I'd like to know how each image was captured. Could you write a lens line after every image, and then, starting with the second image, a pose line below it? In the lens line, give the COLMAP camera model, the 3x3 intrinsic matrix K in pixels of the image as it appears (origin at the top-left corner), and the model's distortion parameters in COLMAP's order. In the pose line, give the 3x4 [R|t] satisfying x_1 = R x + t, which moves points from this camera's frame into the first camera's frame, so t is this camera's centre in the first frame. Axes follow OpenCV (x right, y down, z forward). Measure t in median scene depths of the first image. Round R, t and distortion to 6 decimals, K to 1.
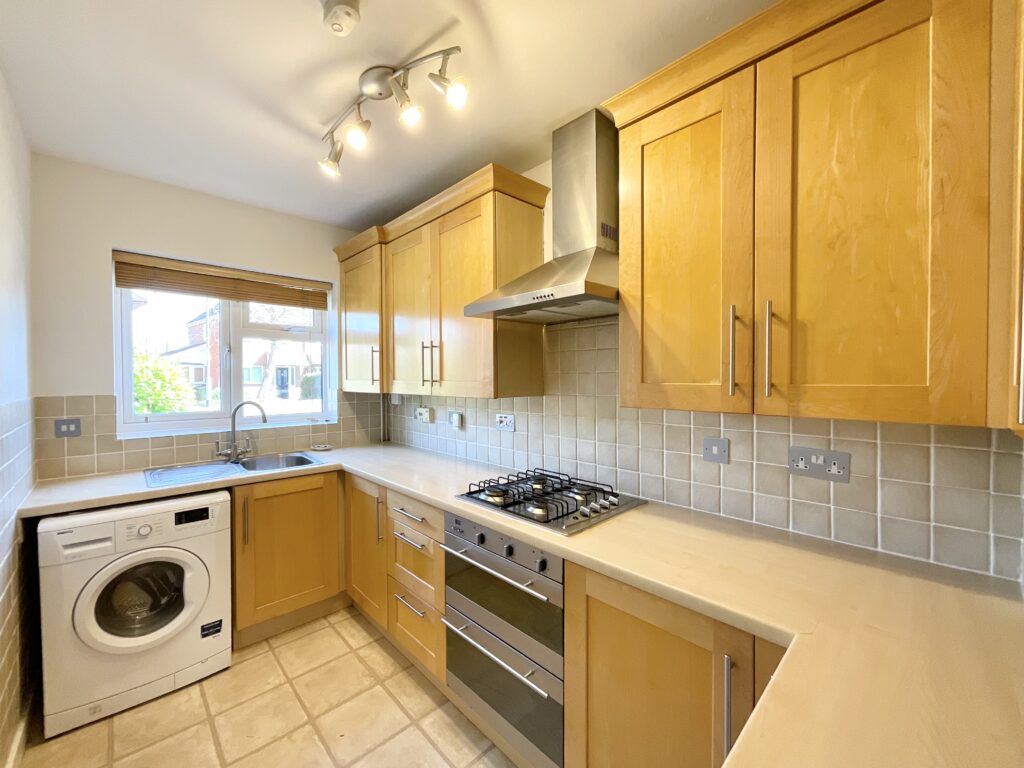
lens RADIAL K [[413.8, 0, 518.3], [0, 413.8, 382.8], [0, 0, 1]] dist [-0.003136, 0.001025]
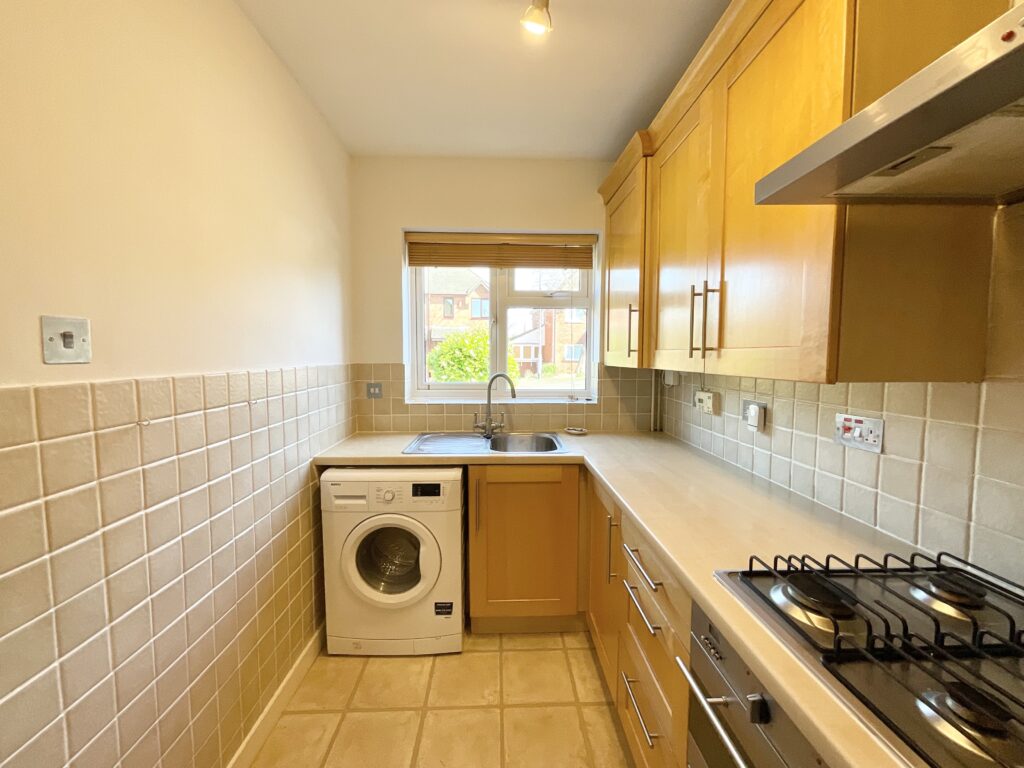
lens RADIAL K [[413.8, 0, 511.2], [0, 413.8, 386.6], [0, 0, 1]] dist [-0.003136, 0.001025]
pose [[0.738218, 0.053730, -0.672419, -0.007832], [-0.012551, 0.997744, 0.065946, 0.014124], [0.674446, -0.040243, 0.737227, 0.367409]]
